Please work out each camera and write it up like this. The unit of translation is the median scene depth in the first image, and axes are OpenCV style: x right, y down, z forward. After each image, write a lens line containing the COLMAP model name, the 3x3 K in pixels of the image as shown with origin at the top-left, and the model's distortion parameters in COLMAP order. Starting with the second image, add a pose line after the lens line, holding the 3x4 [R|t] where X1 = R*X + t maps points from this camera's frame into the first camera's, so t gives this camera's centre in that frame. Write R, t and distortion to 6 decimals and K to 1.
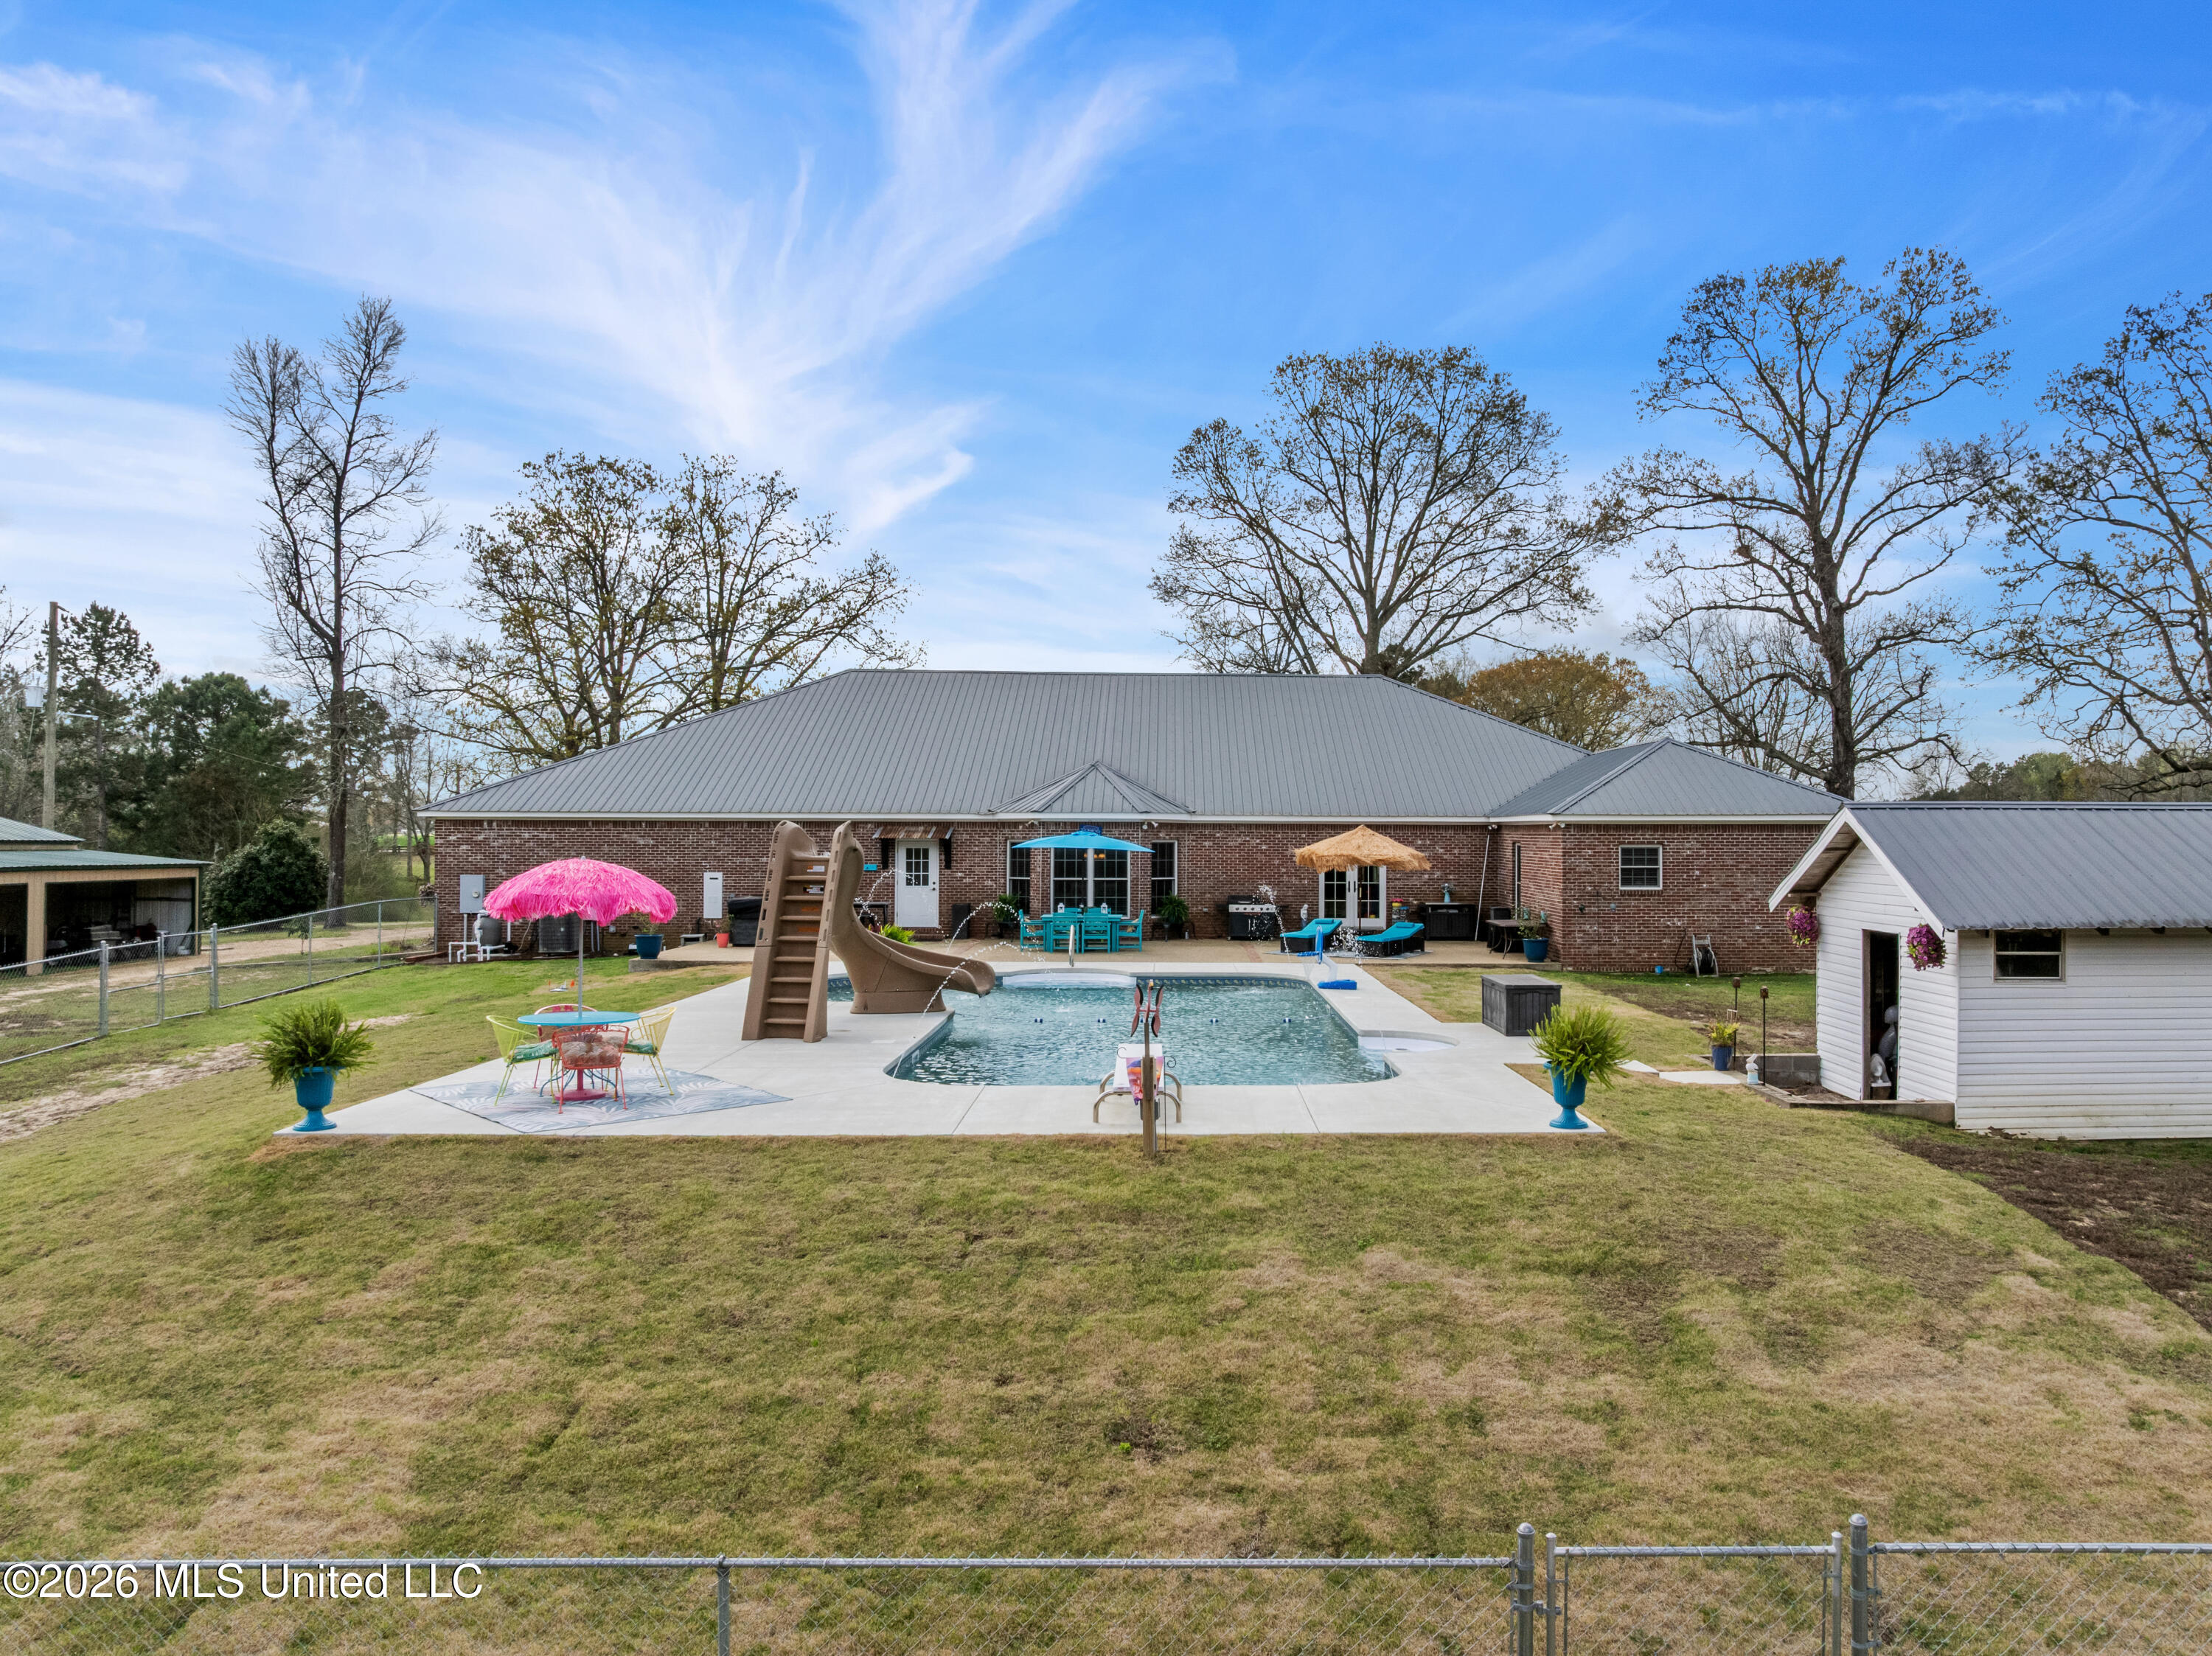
lens RADIAL K [[1549.3, 0, 1286.9], [0, 1549.3, 834.0], [0, 0, 1]] dist [-0.041125, 0.001067]
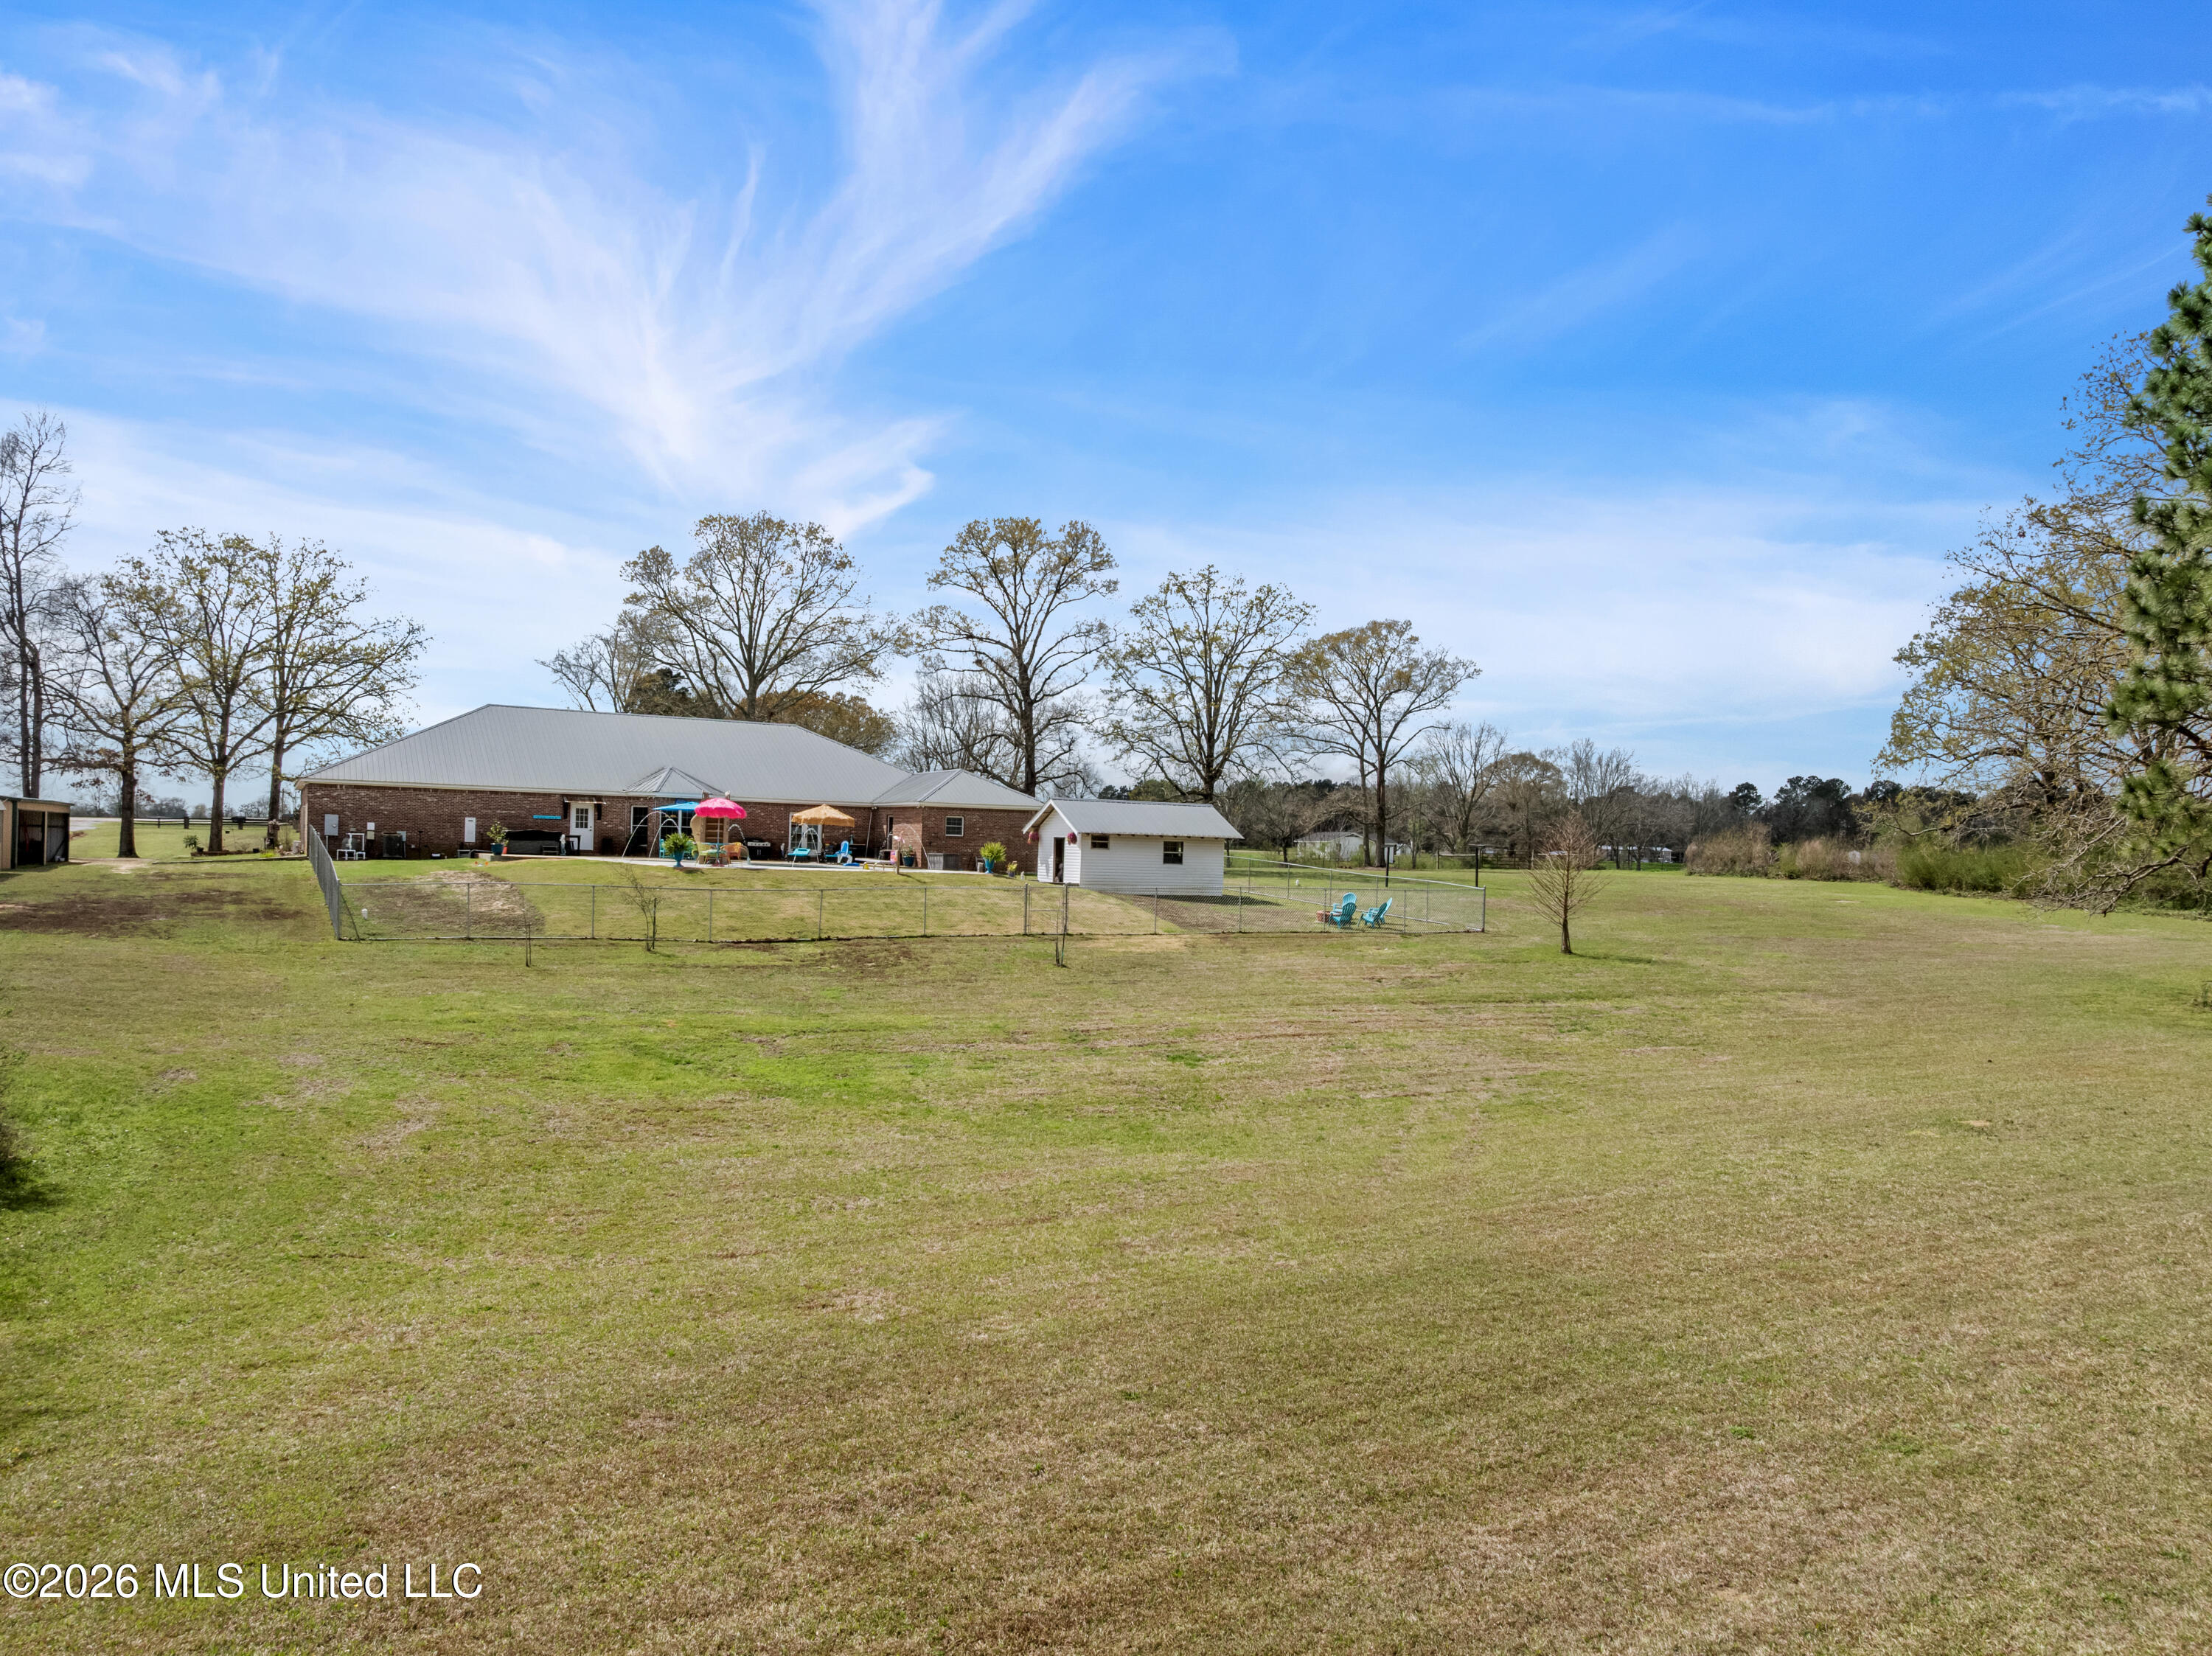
lens RADIAL K [[1565.5, 0, 1106.0], [0, 1565.5, 828.0], [0, 0, 1]] dist [-0.047866, -0.002940]
pose [[0.912290, 0.030600, 0.408401, -0.358794], [-0.026962, 0.999529, -0.014662, 0.036372], [-0.408657, 0.002364, 0.912685, -0.843753]]
